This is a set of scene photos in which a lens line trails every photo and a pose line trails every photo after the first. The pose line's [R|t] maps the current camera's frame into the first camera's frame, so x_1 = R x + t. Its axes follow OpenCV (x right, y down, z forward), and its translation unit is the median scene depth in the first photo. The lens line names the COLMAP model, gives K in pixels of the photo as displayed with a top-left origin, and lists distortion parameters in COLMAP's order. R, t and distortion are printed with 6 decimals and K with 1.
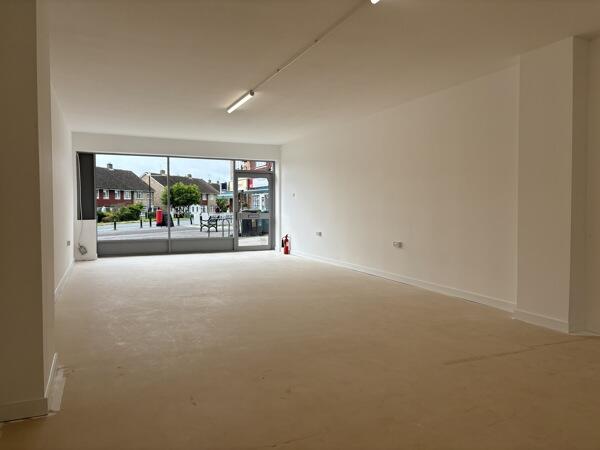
lens RADIAL K [[451.0, 0, 299.3], [0, 451.0, 220.6], [0, 0, 1]] dist [0.066285, -0.018726]
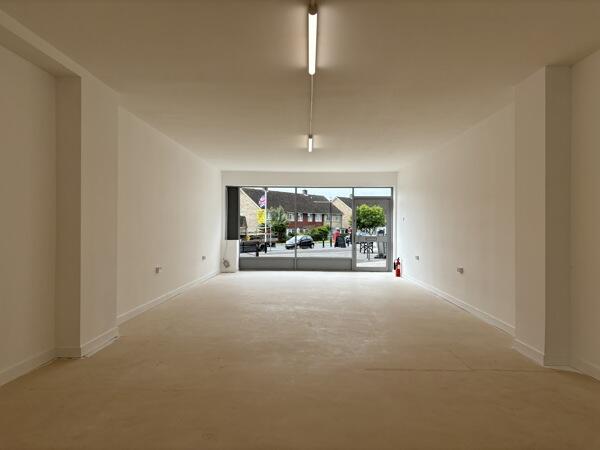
lens RADIAL K [[451.0, 0, 299.2], [0, 451.0, 225.9], [0, 0, 1]] dist [0.066285, -0.018726]
pose [[0.908420, 0.004116, -0.418039, 0.197309], [-0.019105, 0.999315, -0.031679, -0.004150], [0.417623, 0.036765, 0.907876, -0.043658]]
